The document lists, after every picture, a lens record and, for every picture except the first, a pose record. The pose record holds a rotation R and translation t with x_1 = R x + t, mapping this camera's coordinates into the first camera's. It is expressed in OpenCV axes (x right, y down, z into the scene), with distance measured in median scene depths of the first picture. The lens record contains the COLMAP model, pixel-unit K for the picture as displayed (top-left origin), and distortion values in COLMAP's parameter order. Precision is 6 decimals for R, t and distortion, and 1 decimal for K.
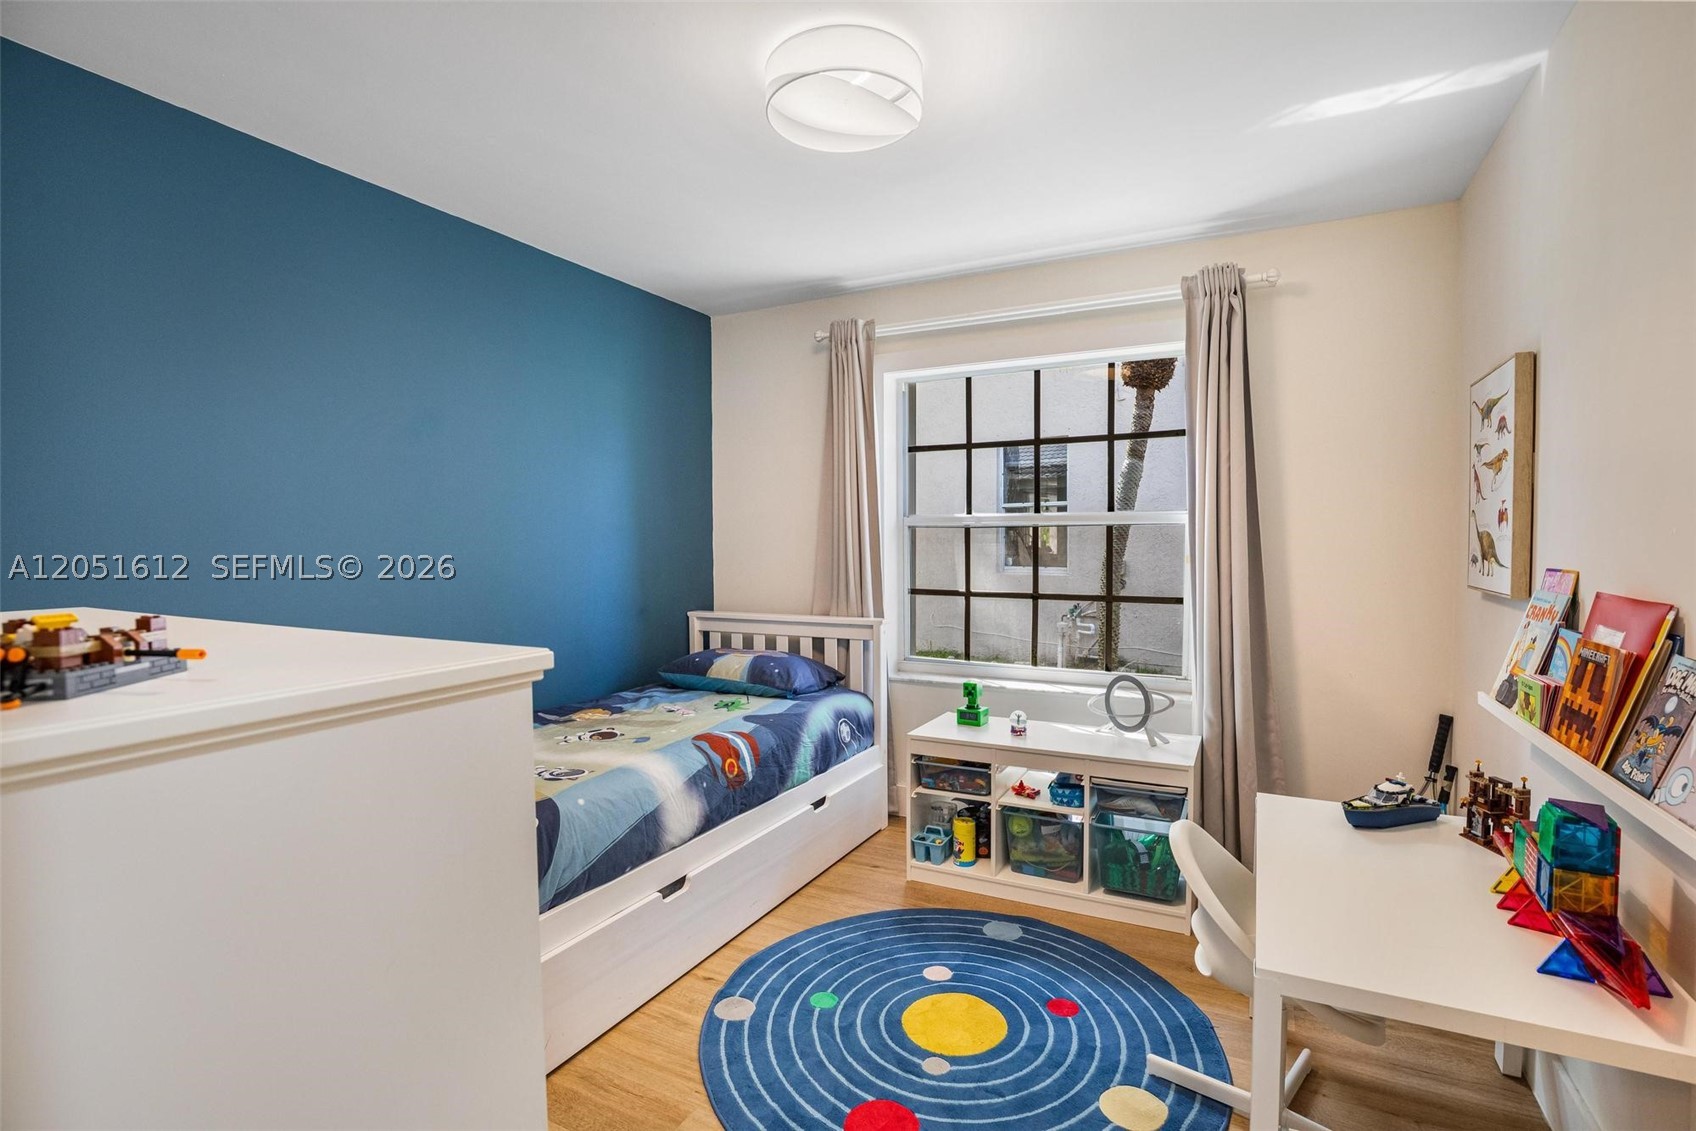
lens RADIAL K [[792.6, 0, 862.8], [0, 792.6, 532.1], [0, 0, 1]] dist [-0.001151, 0.001018]
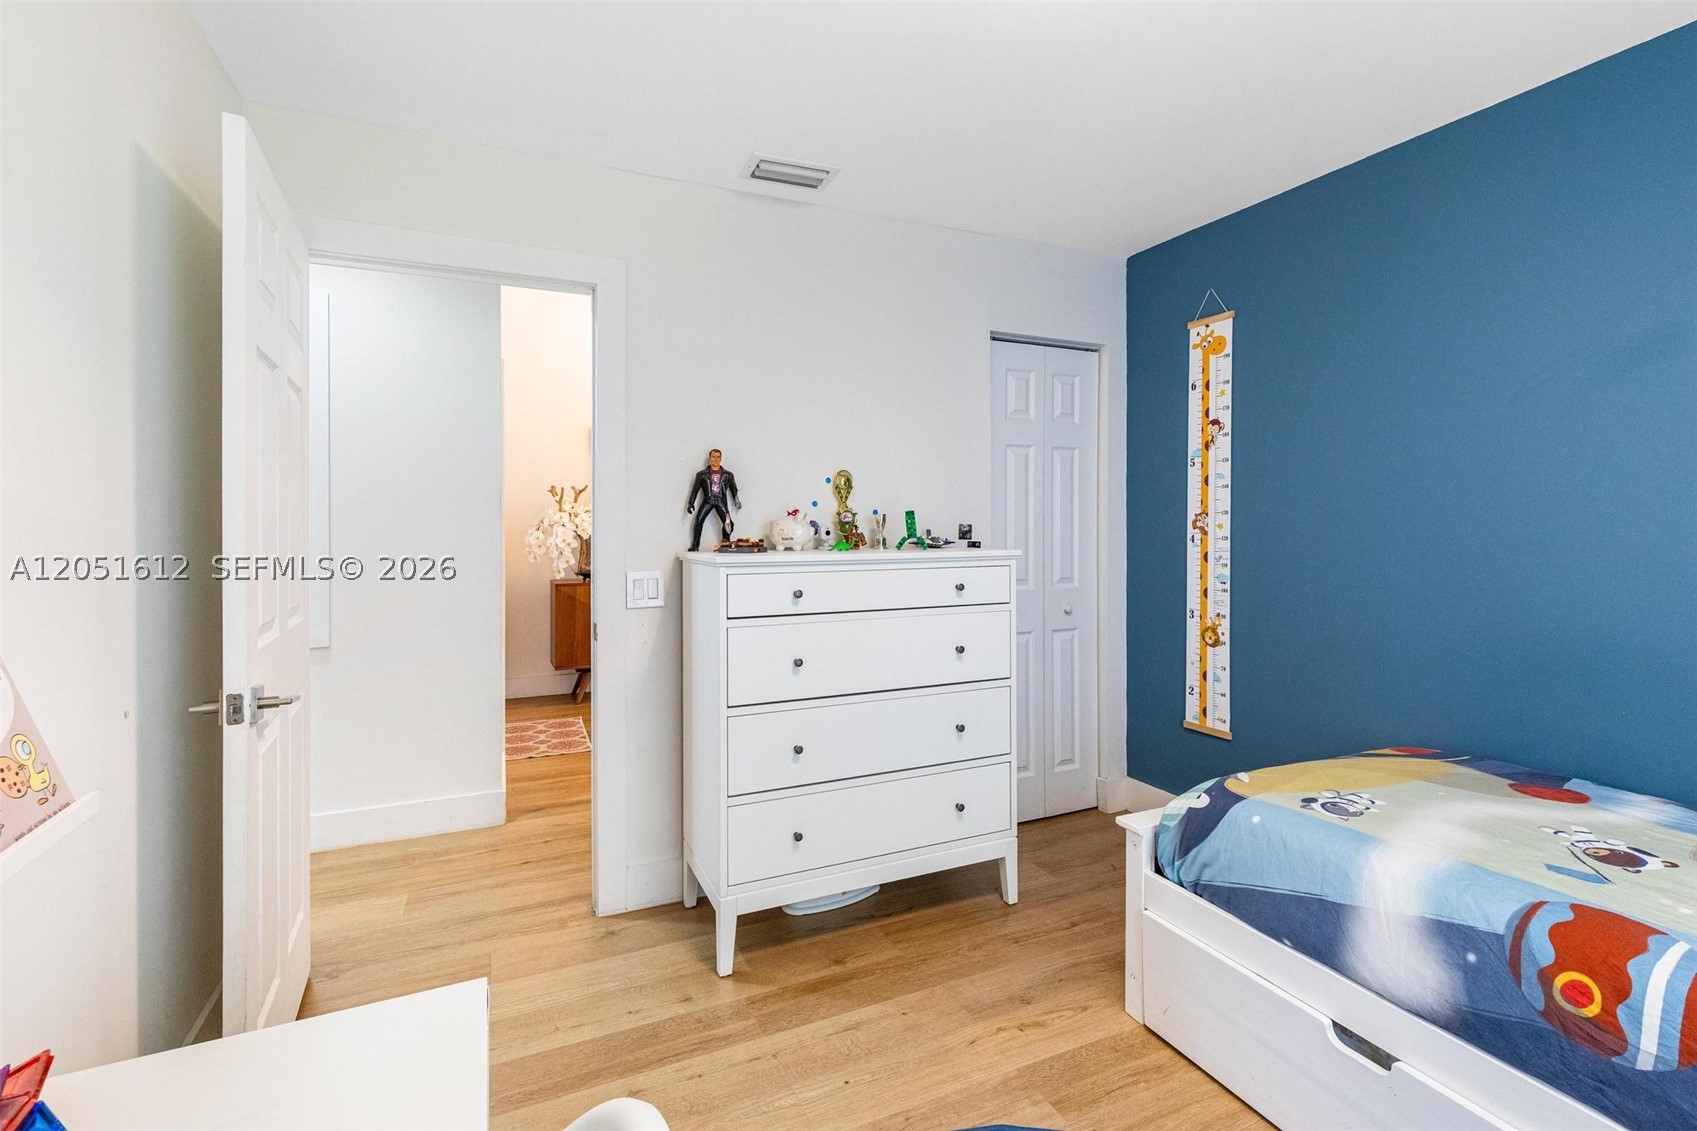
lens RADIAL K [[793.1, 0, 863.4], [0, 793.1, 532.1], [0, 0, 1]] dist [-0.001151, 0.001018]
pose [[-0.614992, 0.001642, -0.788531, 0.501922], [-0.000750, 0.999996, 0.002667, 0.024821], [0.788533, 0.002231, -0.614989, 1.031862]]
